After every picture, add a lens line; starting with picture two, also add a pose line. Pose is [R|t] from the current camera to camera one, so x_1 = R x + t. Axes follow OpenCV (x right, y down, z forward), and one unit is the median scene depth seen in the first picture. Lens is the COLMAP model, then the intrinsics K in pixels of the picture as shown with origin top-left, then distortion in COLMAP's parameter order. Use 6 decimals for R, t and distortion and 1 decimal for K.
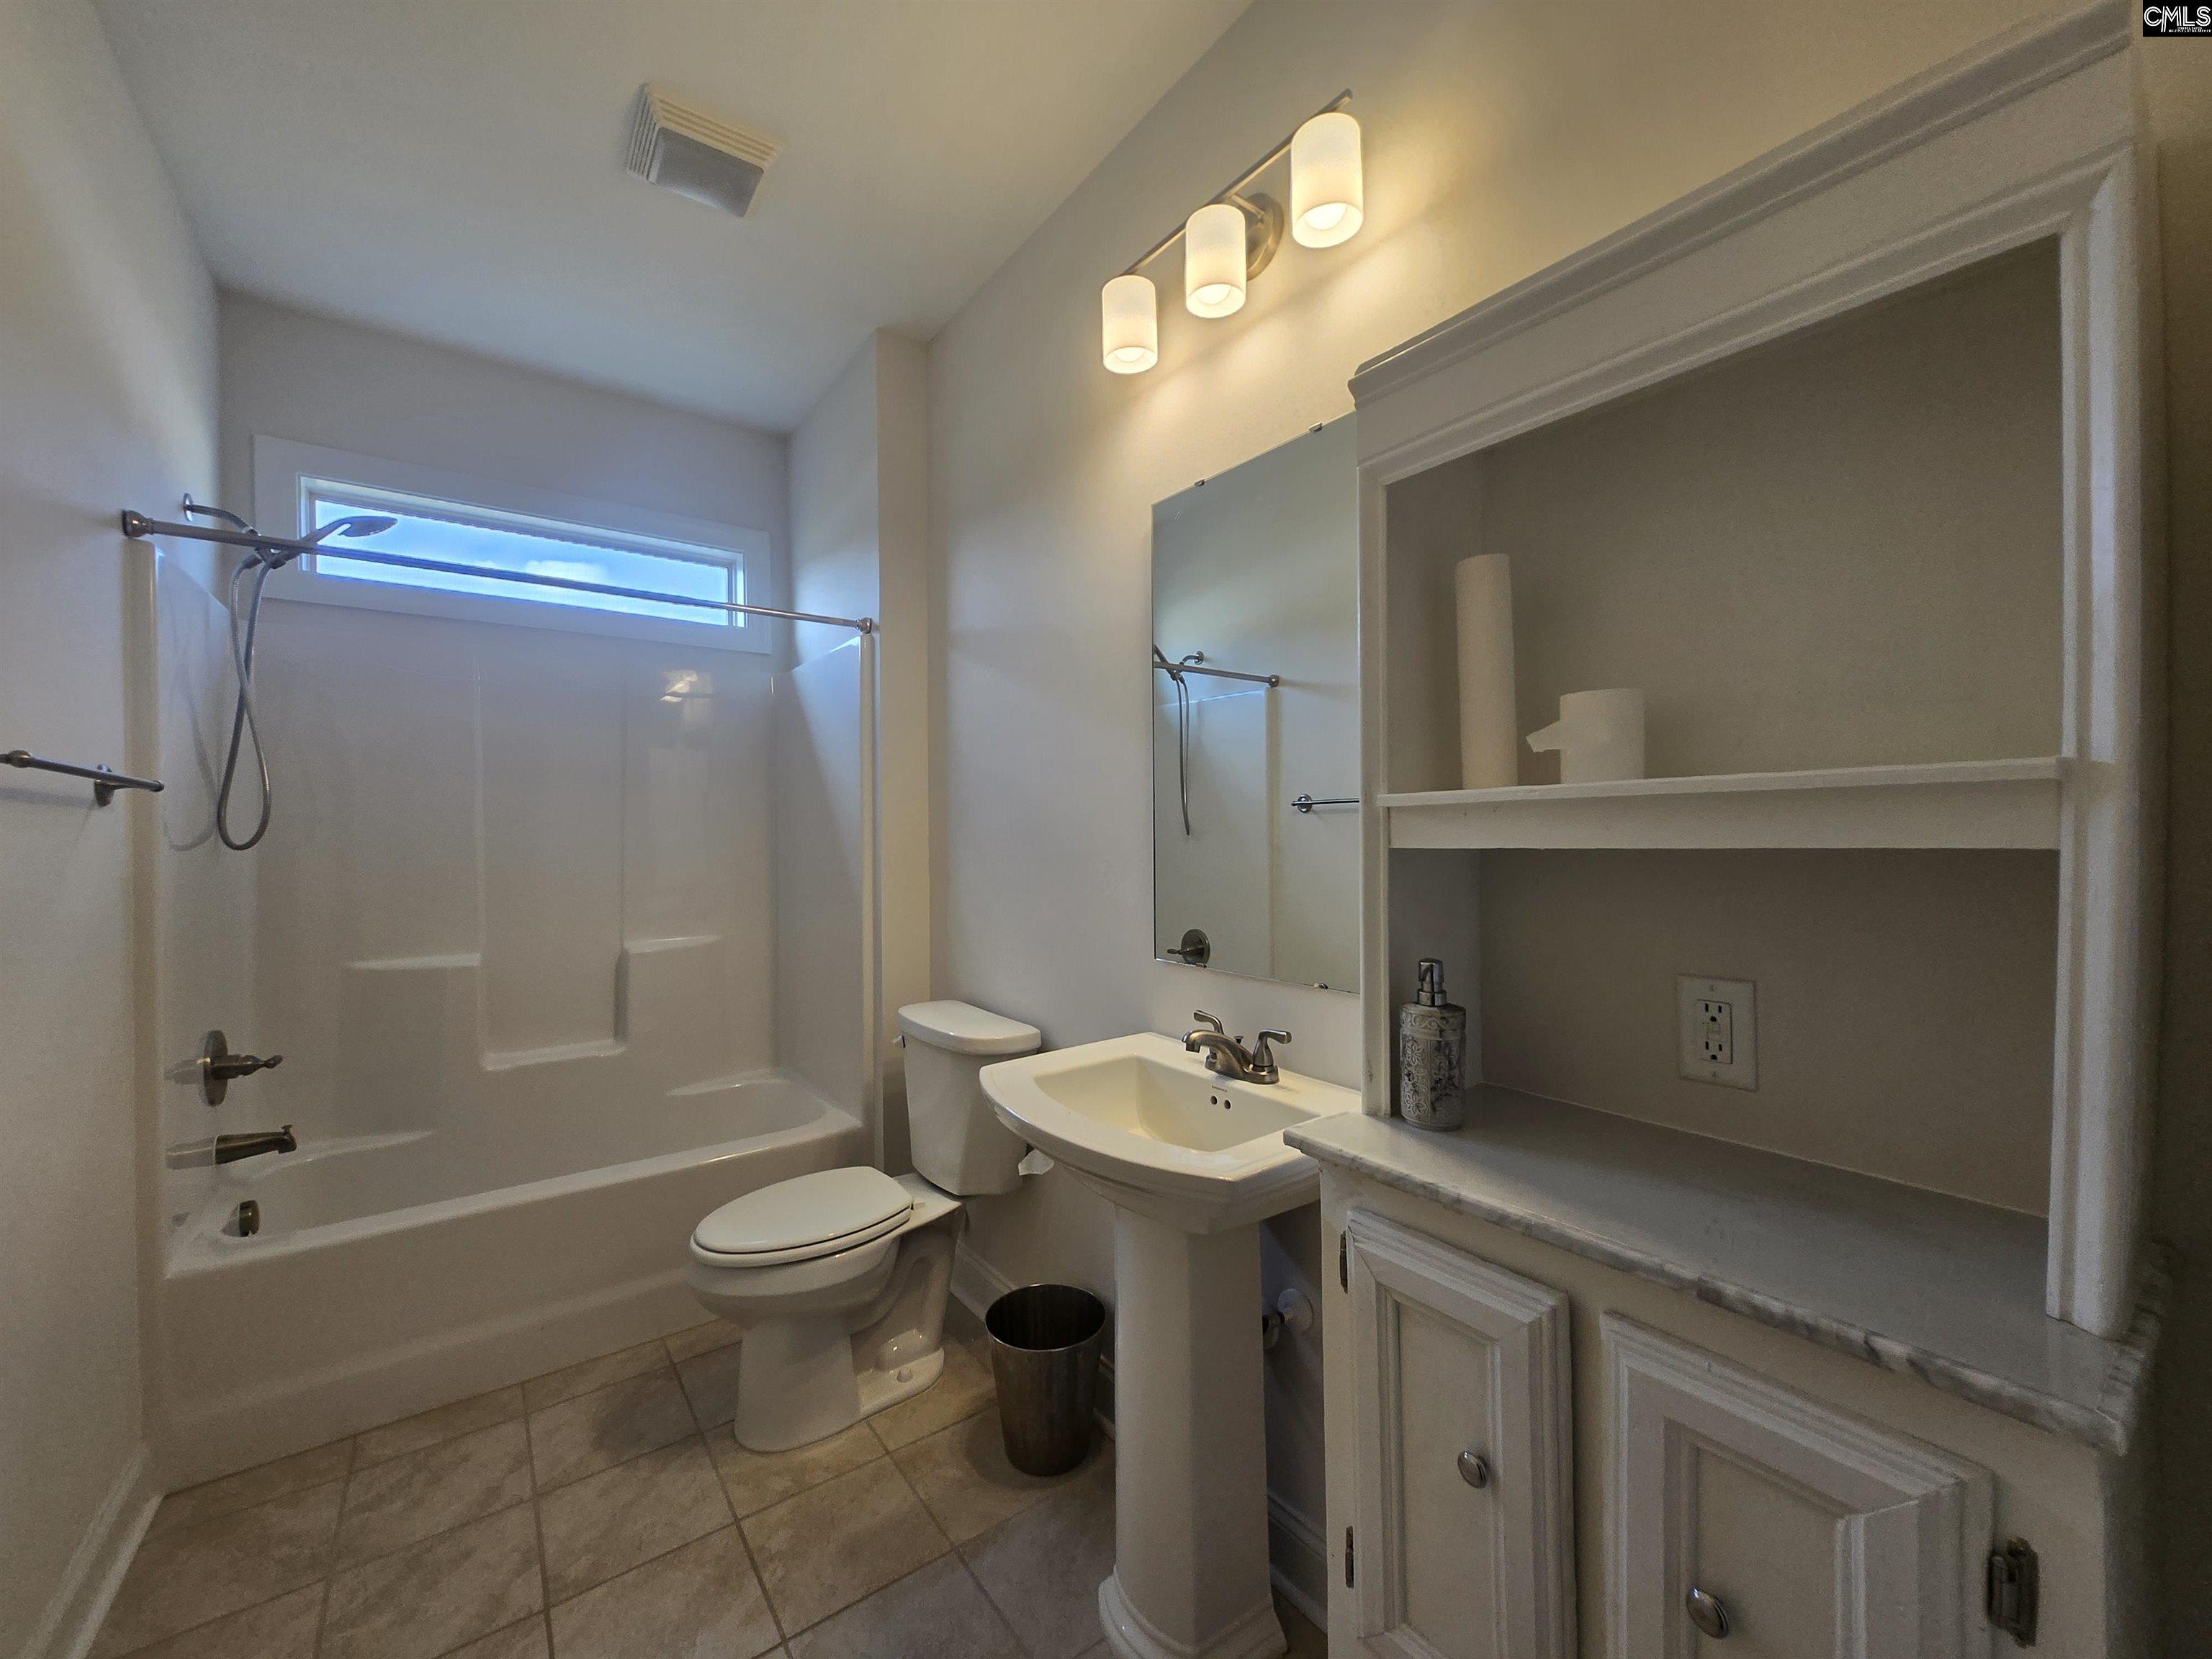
lens RADIAL K [[863.1, 0, 1106.0], [0, 863.1, 829.5], [0, 0, 1]] dist [-0.000437, -0.002828]
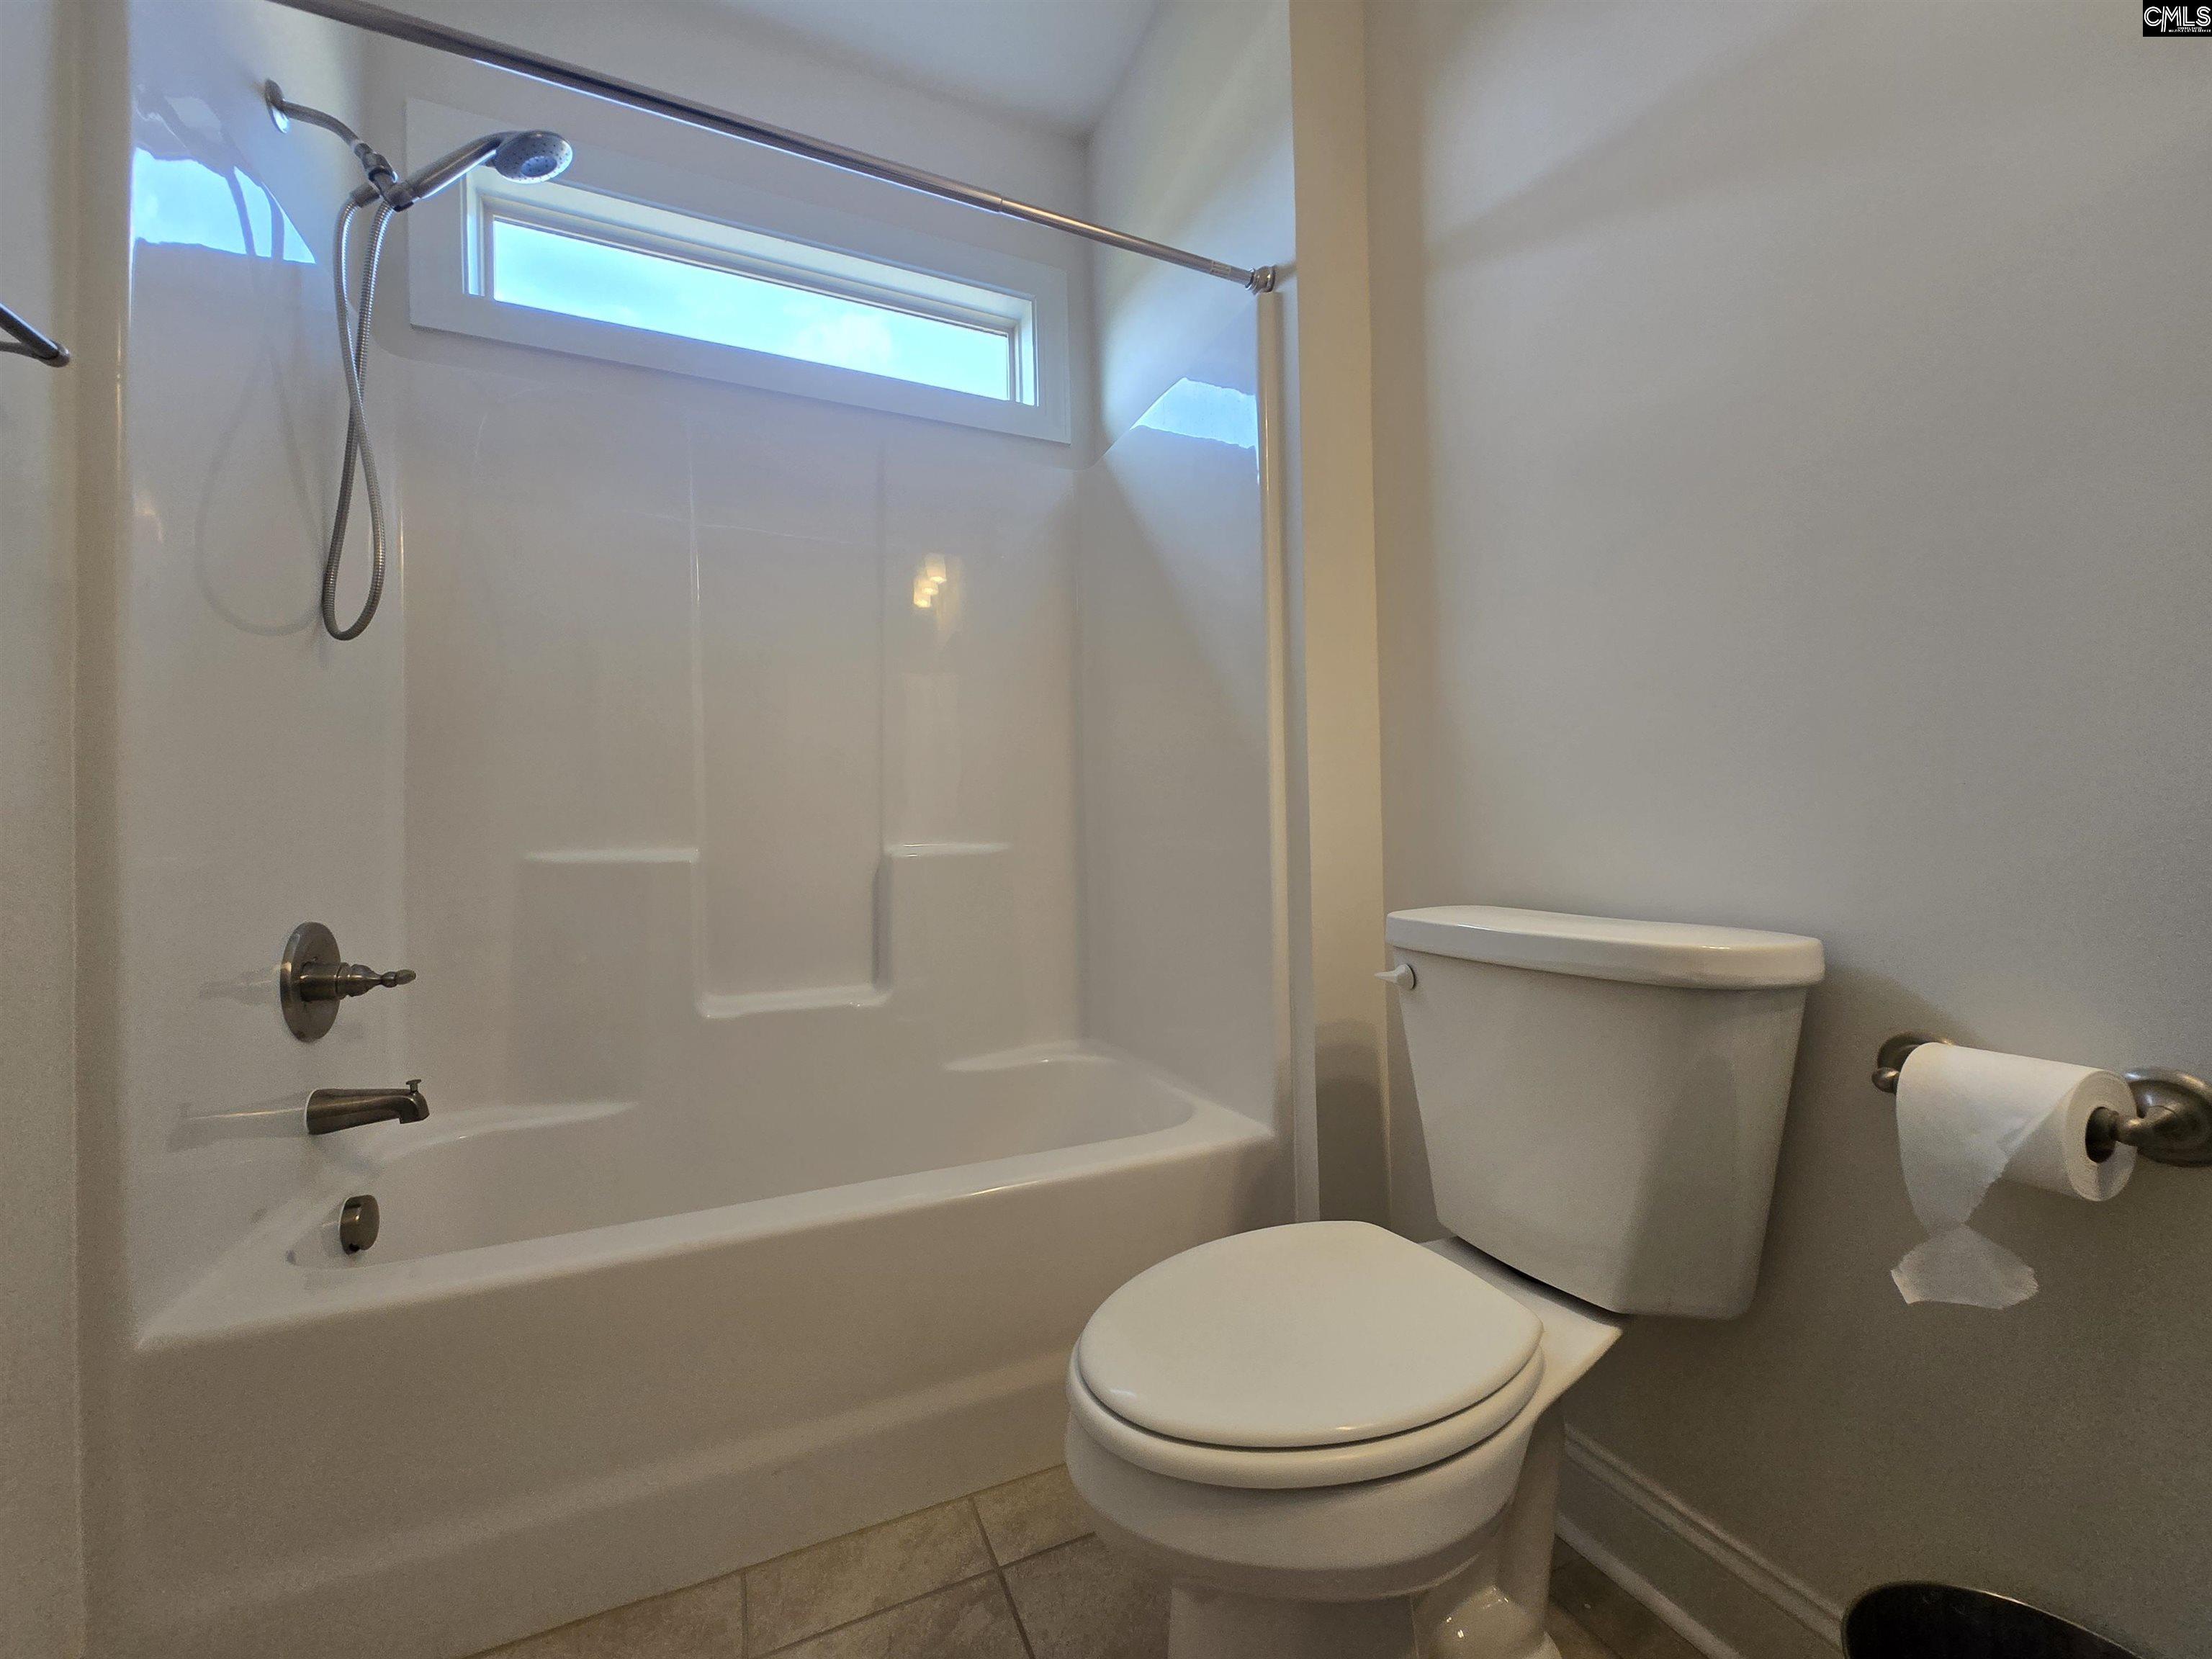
lens RADIAL K [[863.1, 0, 1106.0], [0, 863.1, 829.5], [0, 0, 1]] dist [-0.000437, -0.002828]
pose [[0.974746, -0.014127, -0.222869, -0.311772], [0.011532, 0.999850, -0.012942, 0.173676], [0.223018, 0.010045, 0.974763, 0.492767]]
